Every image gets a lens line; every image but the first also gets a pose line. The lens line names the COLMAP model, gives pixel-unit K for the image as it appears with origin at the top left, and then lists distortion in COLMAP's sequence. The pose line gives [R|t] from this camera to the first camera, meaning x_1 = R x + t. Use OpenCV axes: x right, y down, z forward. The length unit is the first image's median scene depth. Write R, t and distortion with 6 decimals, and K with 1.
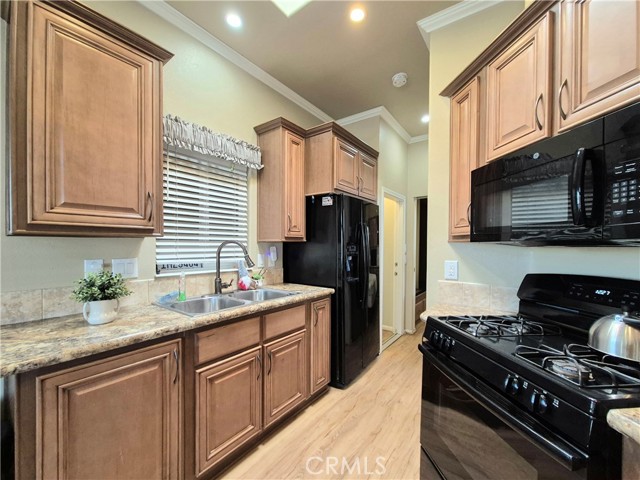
lens RADIAL K [[252.2, 0, 321.8], [0, 252.2, 243.2], [0, 0, 1]] dist [0.000217, -0.000077]
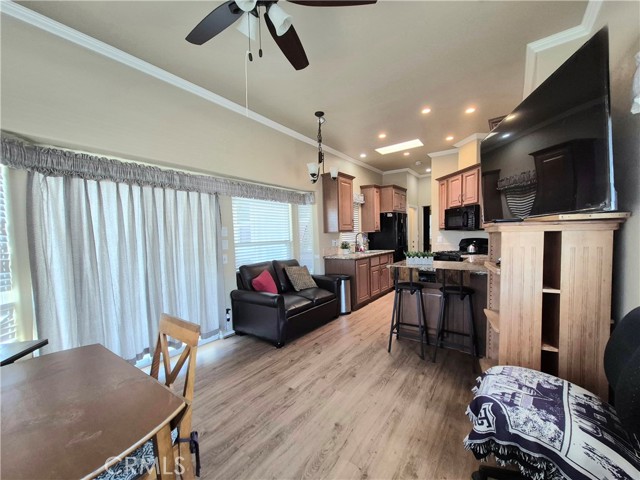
lens RADIAL K [[252.2, 0, 318.4], [0, 252.2, 242.9], [0, 0, 1]] dist [0.000217, -0.000077]
pose [[0.999411, -0.033674, -0.006626, -0.672040], [0.033903, 0.998698, 0.038108, -0.012497], [0.005334, -0.038310, 0.999252, -1.476674]]
